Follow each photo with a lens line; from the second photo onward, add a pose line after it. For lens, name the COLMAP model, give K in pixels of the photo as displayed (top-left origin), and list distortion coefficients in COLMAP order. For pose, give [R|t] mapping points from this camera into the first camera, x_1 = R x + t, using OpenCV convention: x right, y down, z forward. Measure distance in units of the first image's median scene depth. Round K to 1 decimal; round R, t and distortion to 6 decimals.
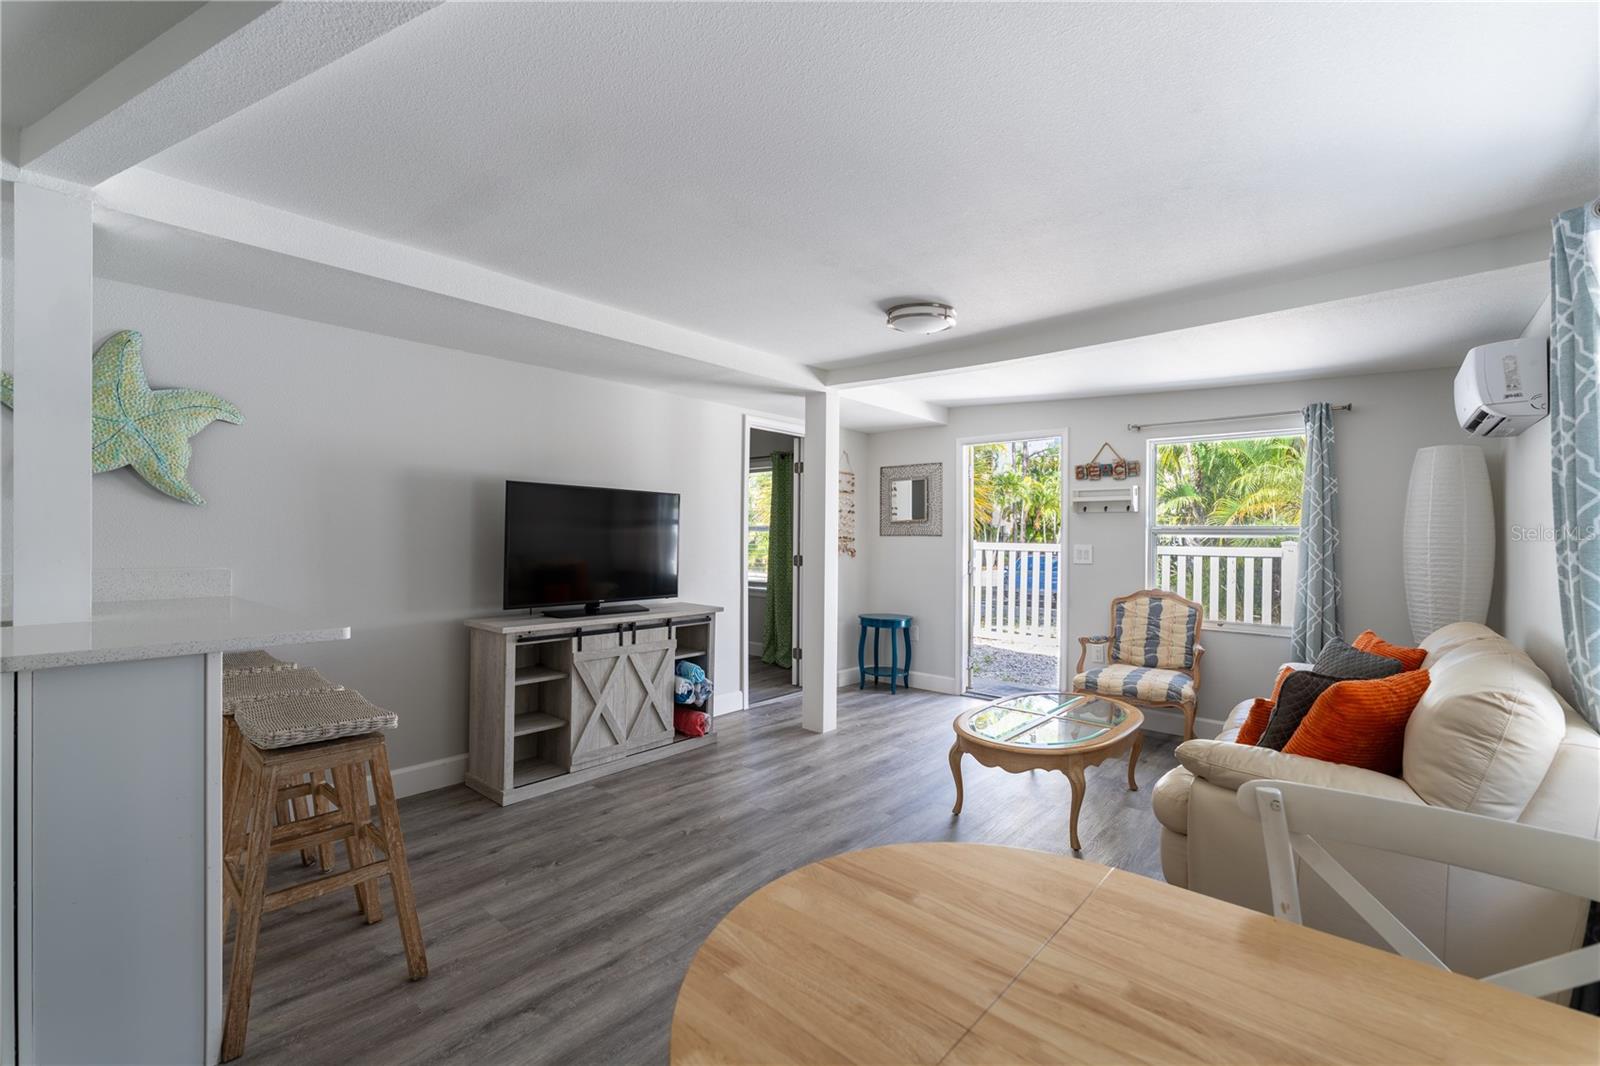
lens RADIAL K [[687.3, 0, 799.0], [0, 687.3, 537.2], [0, 0, 1]] dist [-0.001247, -0.000013]
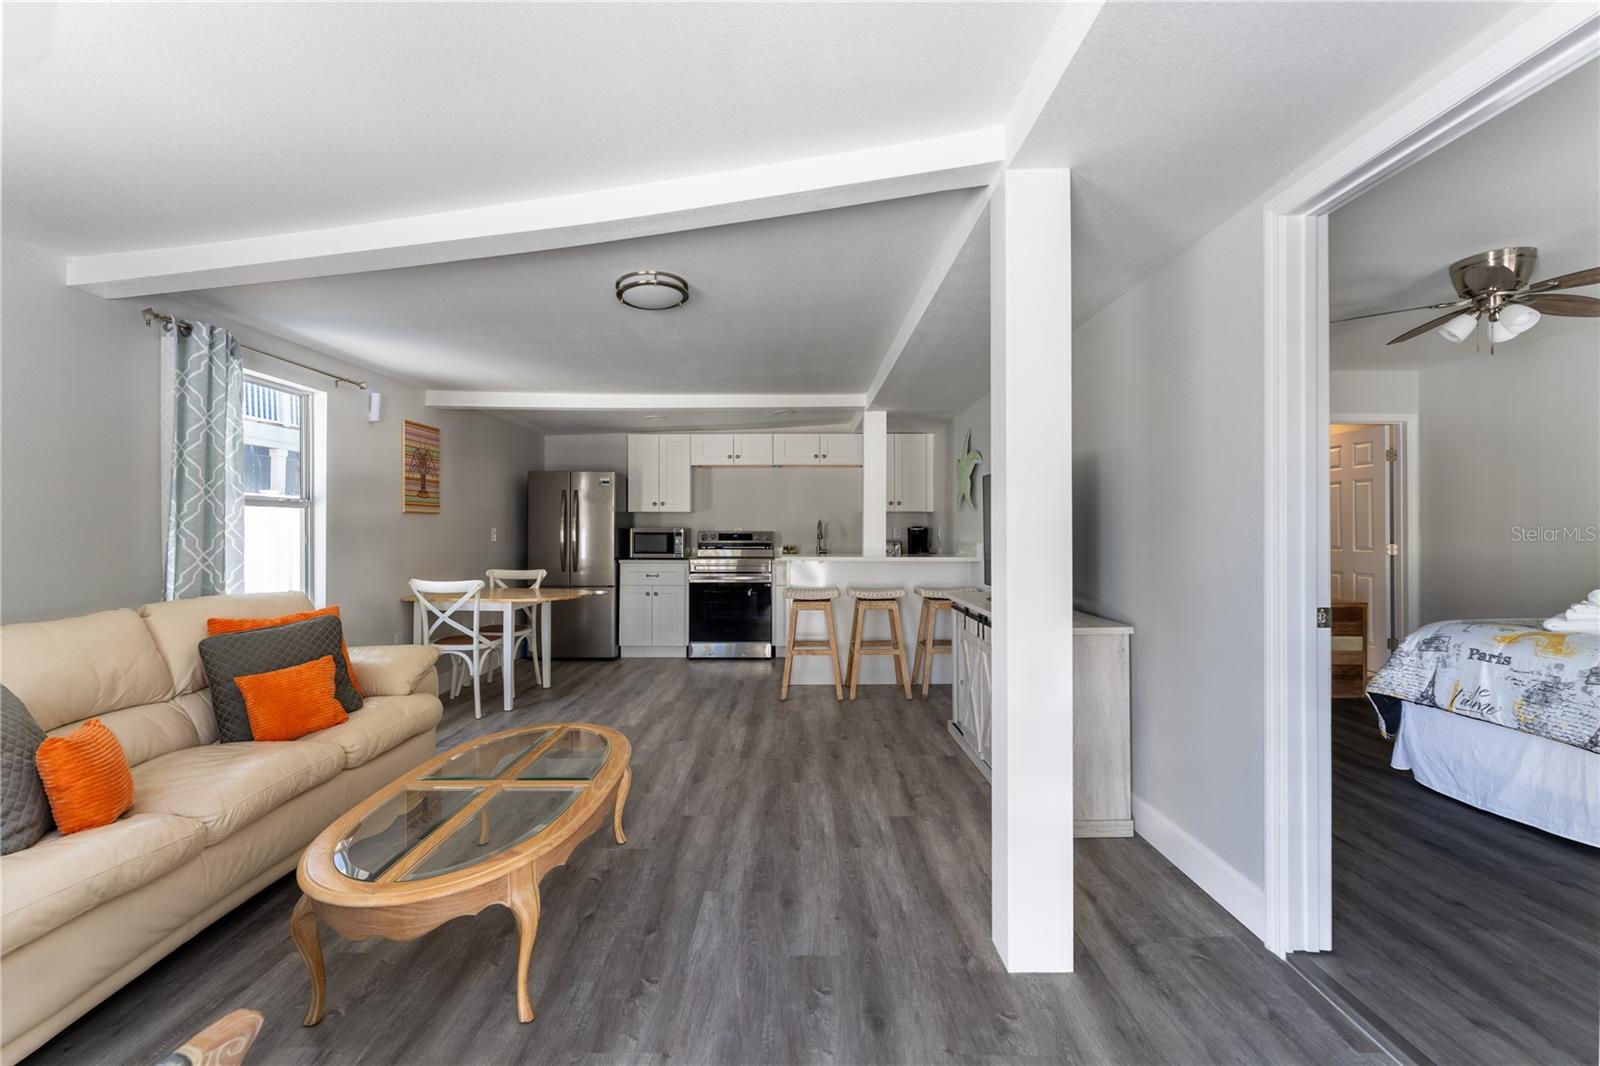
lens RADIAL K [[642.7, 0, 801.3], [0, 642.7, 526.2], [0, 0, 1]] dist [-0.003450, 0.000582]
pose [[-0.754654, -0.013281, -0.655988, 0.699747], [-0.008339, 0.999909, -0.010651, 0.022947], [0.656070, -0.002568, -0.754696, 2.083193]]
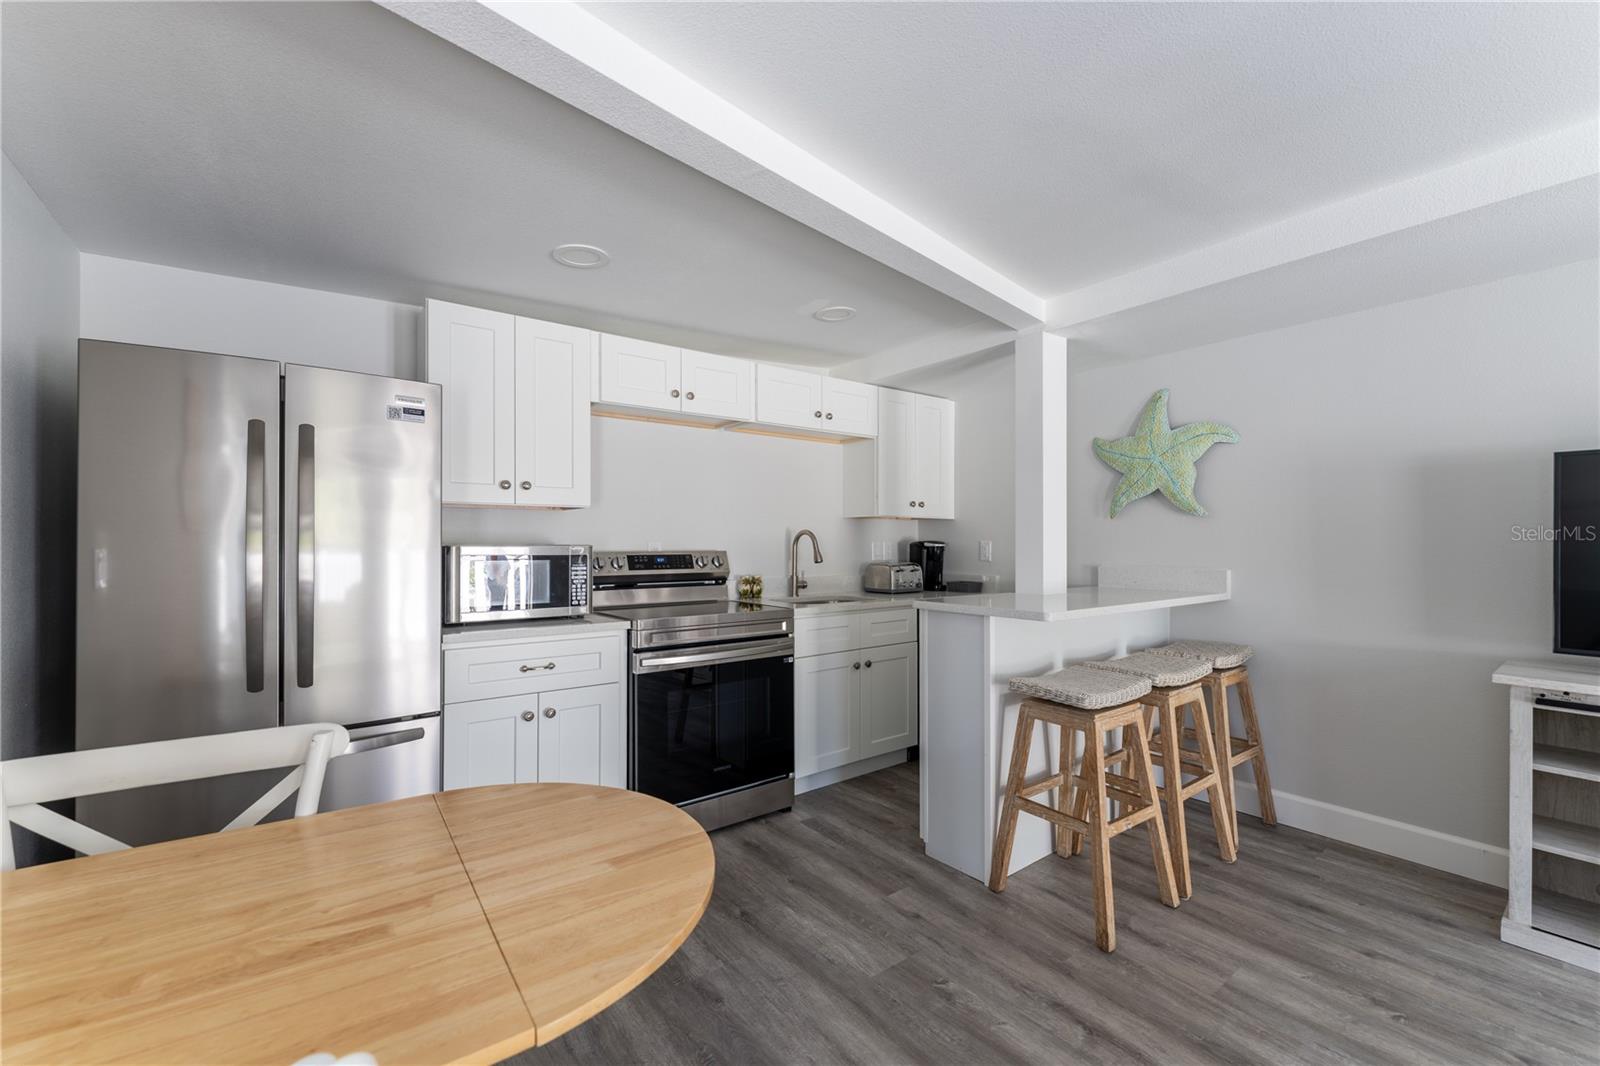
lens RADIAL K [[642.7, 0, 790.2], [0, 642.7, 537.7], [0, 0, 1]] dist [-0.003450, 0.000582]
pose [[-0.210363, -0.013170, -0.977535, 0.400182], [-0.002387, 0.999913, -0.012958, 0.008761], [0.977620, -0.000392, -0.210376, 0.541095]]
